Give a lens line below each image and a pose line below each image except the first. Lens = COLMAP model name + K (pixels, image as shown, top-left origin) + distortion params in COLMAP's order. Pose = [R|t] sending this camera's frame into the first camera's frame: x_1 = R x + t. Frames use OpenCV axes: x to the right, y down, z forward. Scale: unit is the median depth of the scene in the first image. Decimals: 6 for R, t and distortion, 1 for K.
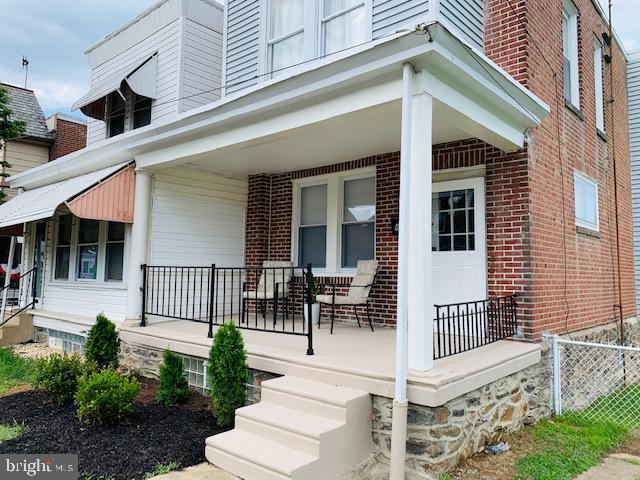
lens RADIAL K [[485.7, 0, 320.4], [0, 485.7, 239.5], [0, 0, 1]] dist [0.021885, -0.021901]
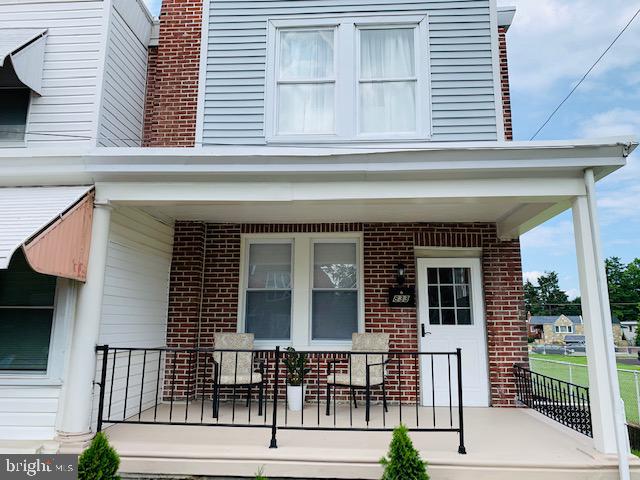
lens RADIAL K [[485.7, 0, 322.2], [0, 485.7, 236.0], [0, 0, 1]] dist [0.021885, -0.021901]
pose [[0.788005, 0.101136, 0.607305, -0.620212], [-0.037971, 0.992521, -0.116018, -0.034520], [-0.614497, 0.068362, 0.785952, 0.327021]]
